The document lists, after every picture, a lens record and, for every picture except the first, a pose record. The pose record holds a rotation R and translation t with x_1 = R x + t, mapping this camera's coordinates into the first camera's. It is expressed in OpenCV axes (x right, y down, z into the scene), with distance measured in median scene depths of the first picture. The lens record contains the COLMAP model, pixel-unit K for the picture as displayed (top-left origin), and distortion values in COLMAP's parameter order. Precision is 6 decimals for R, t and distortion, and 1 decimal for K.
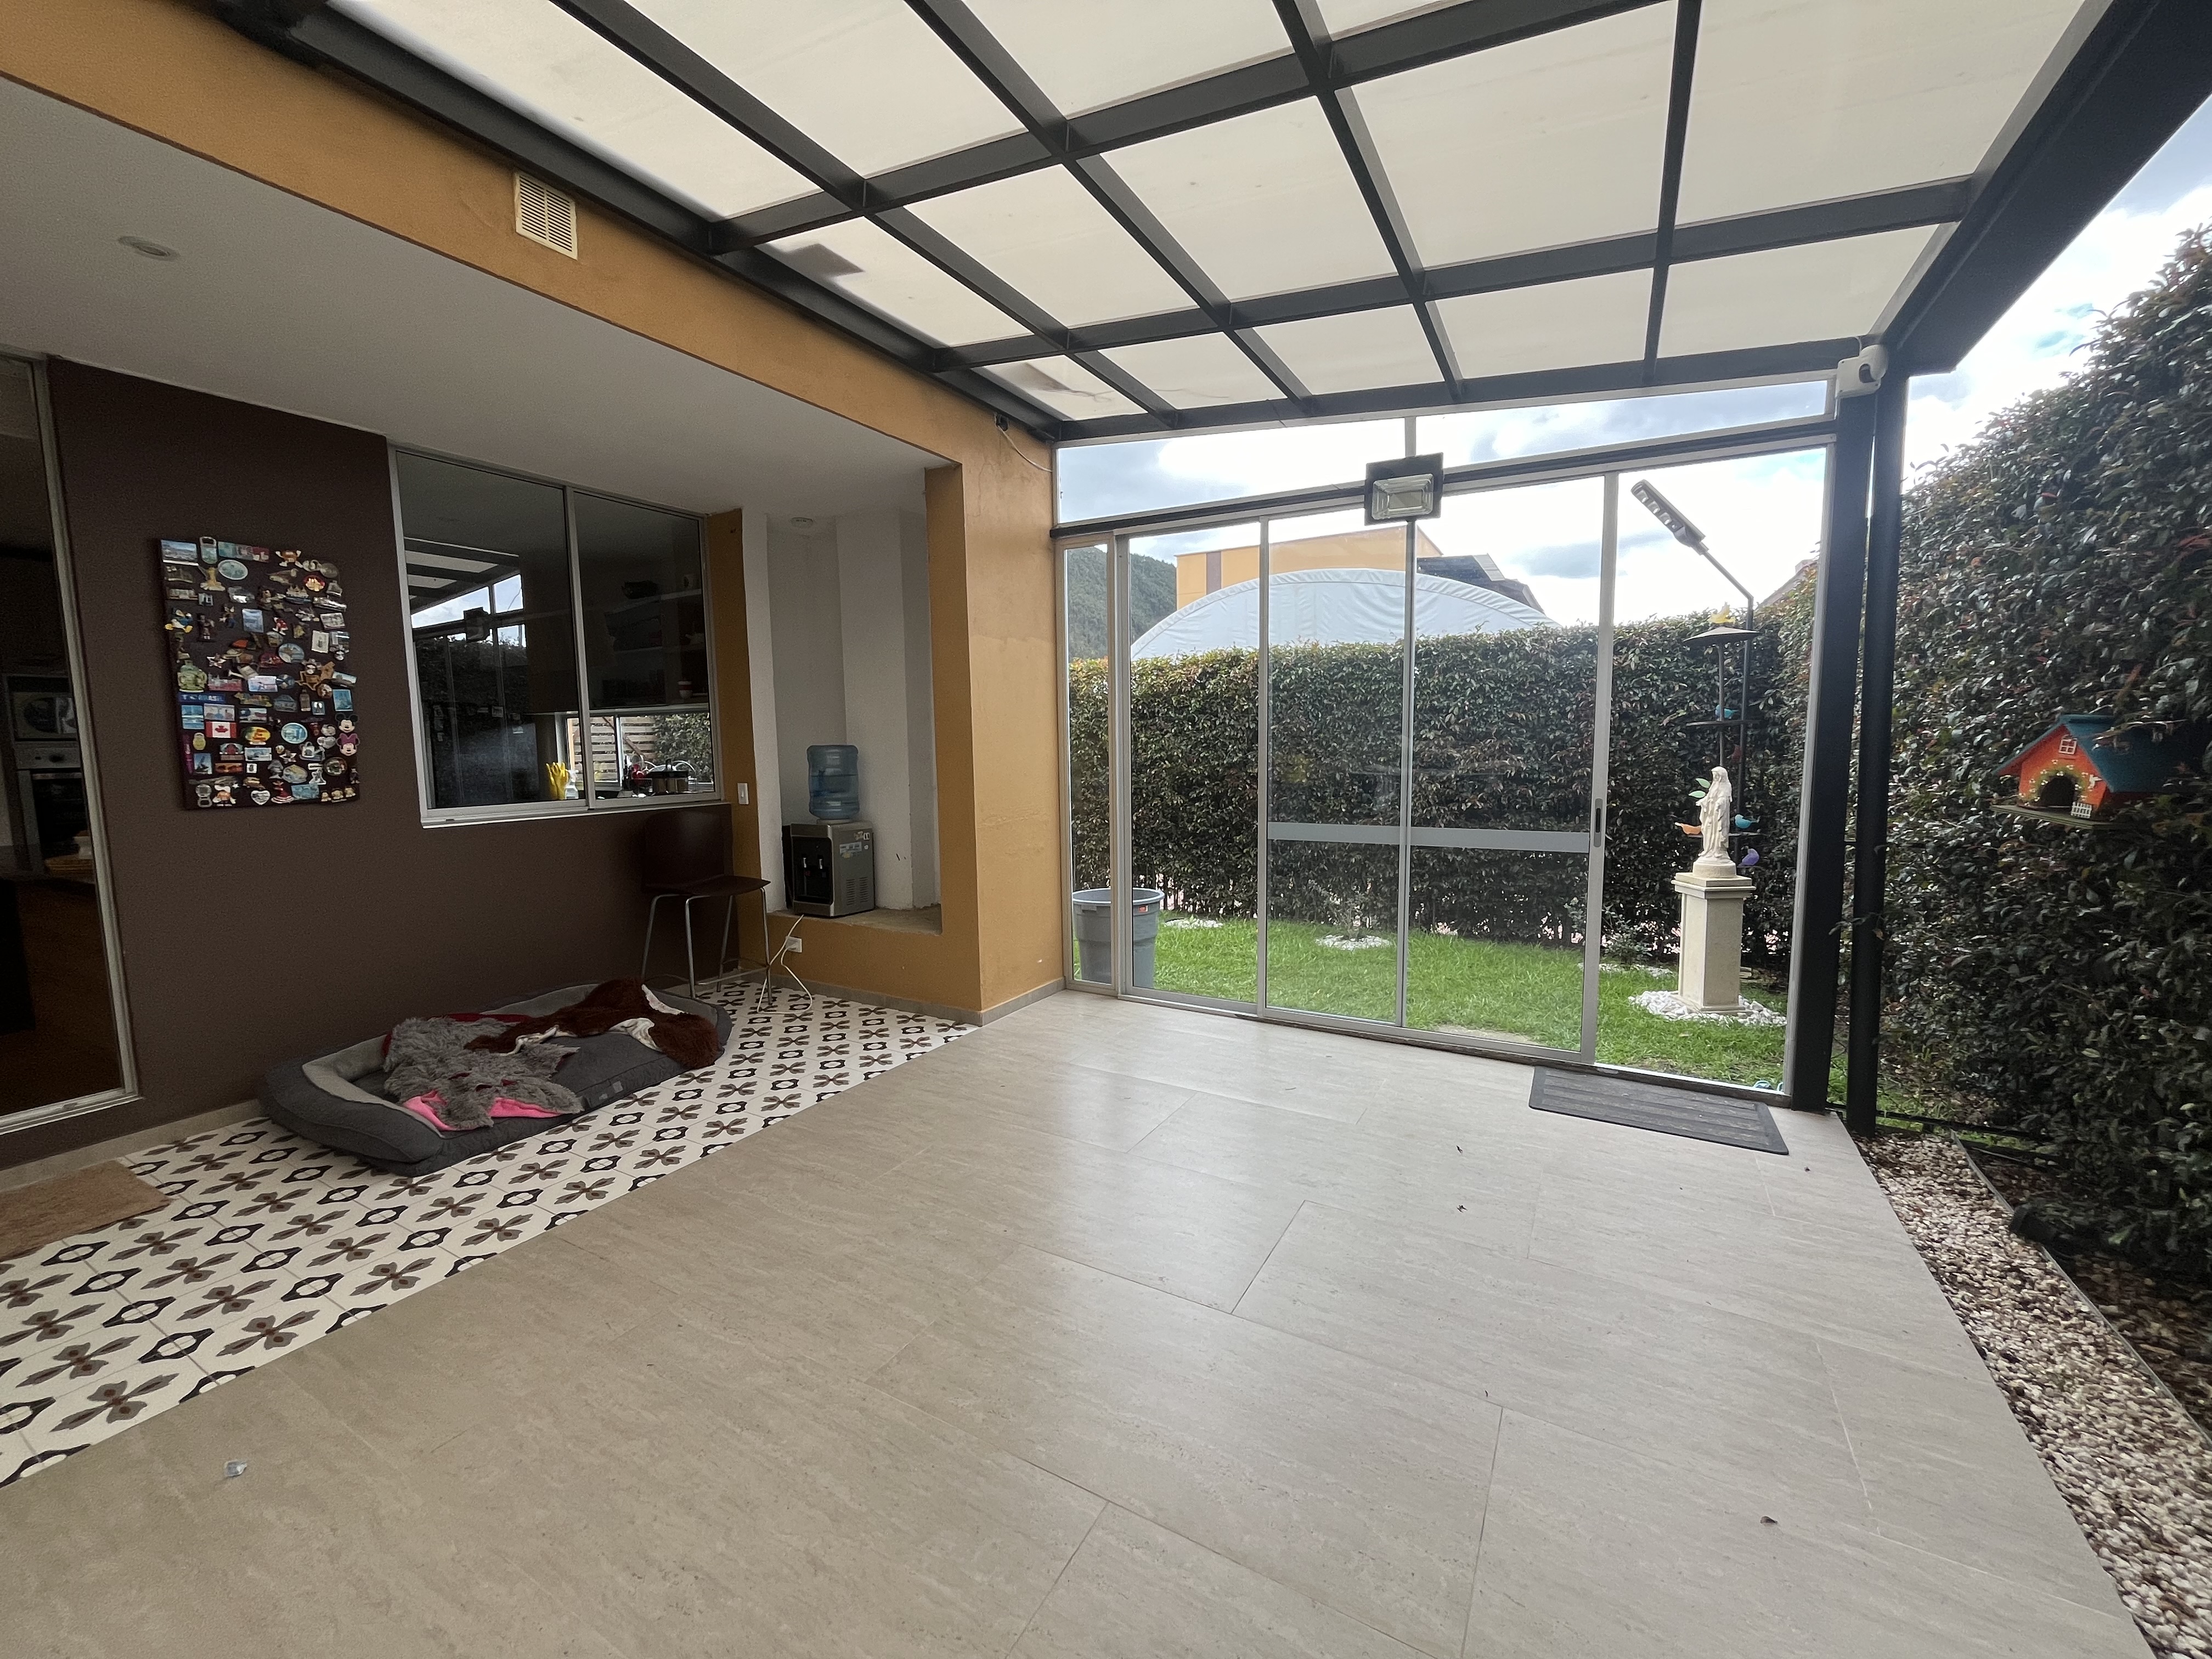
lens RADIAL K [[905.8, 0, 1098.3], [0, 905.8, 825.8], [0, 0, 1]] dist [-0.000033, 0.000073]
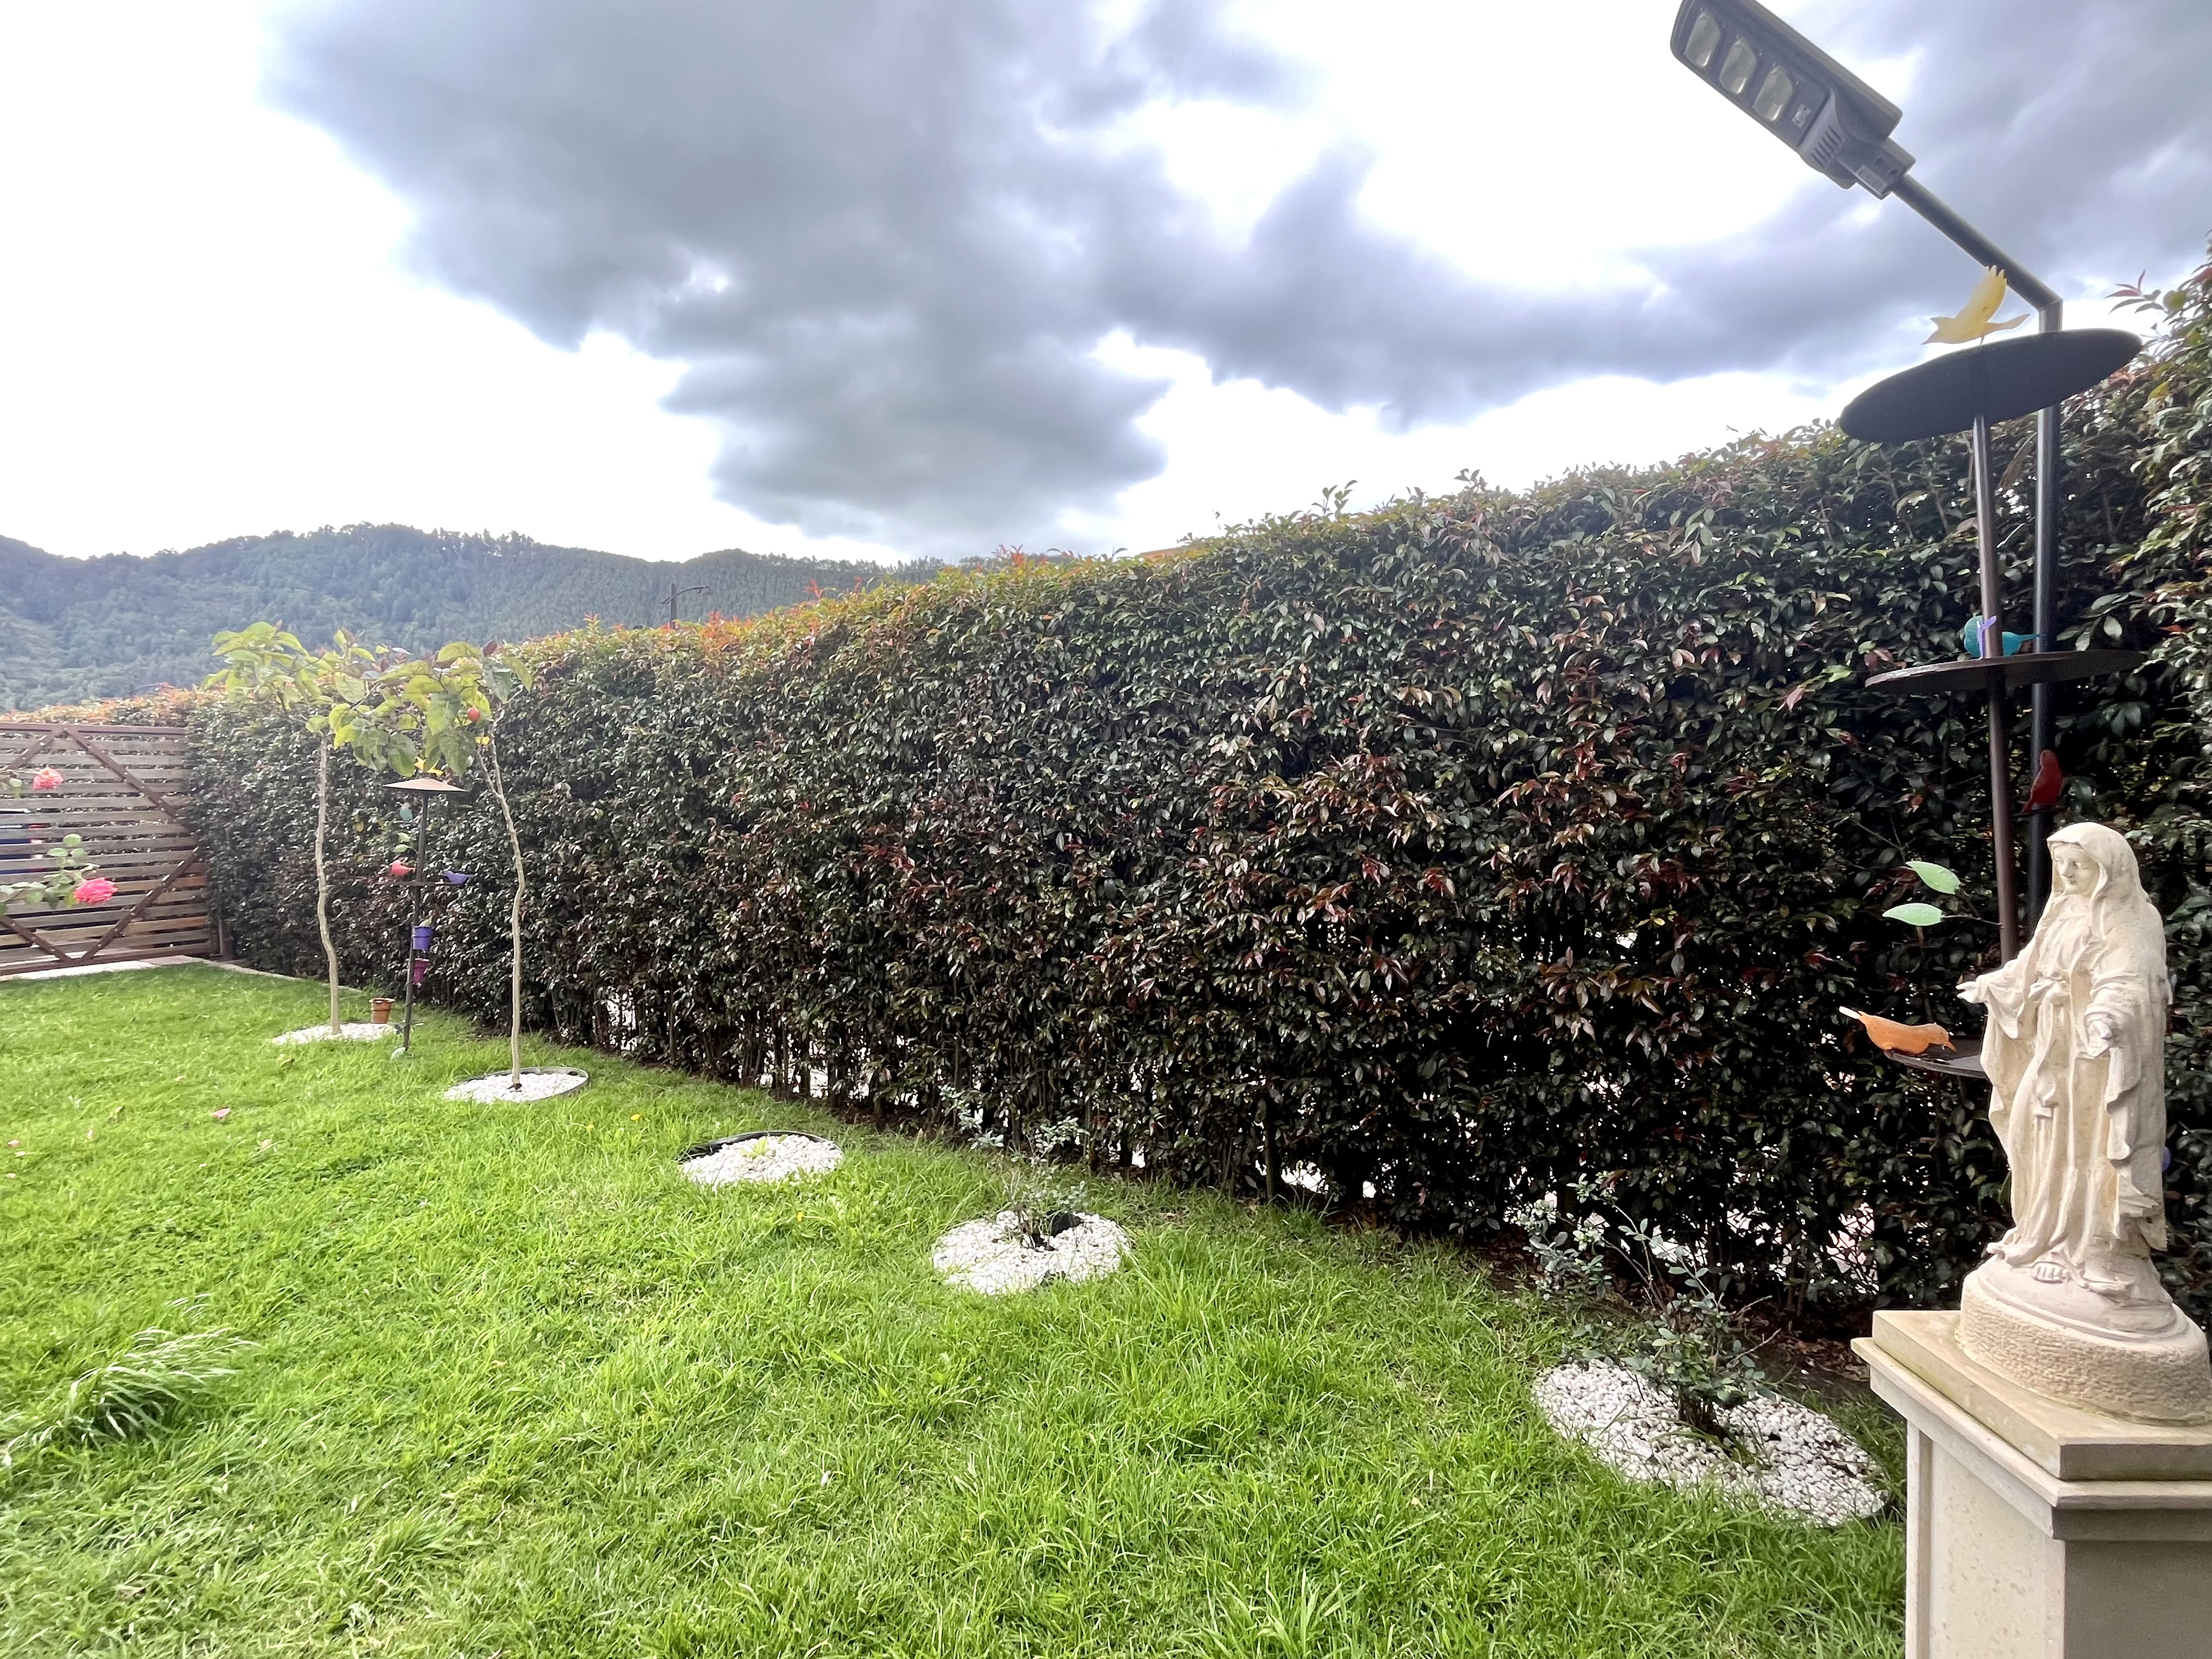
lens RADIAL K [[1006.4, 0, 1112.3], [0, 1006.4, 828.6], [0, 0, 1]] dist [0.013959, -0.003316]
pose [[0.999550, 0.003251, -0.029817, 0.342934], [-0.004960, 0.998339, -0.057400, -0.035780], [0.029581, 0.057522, 0.997906, 0.552984]]
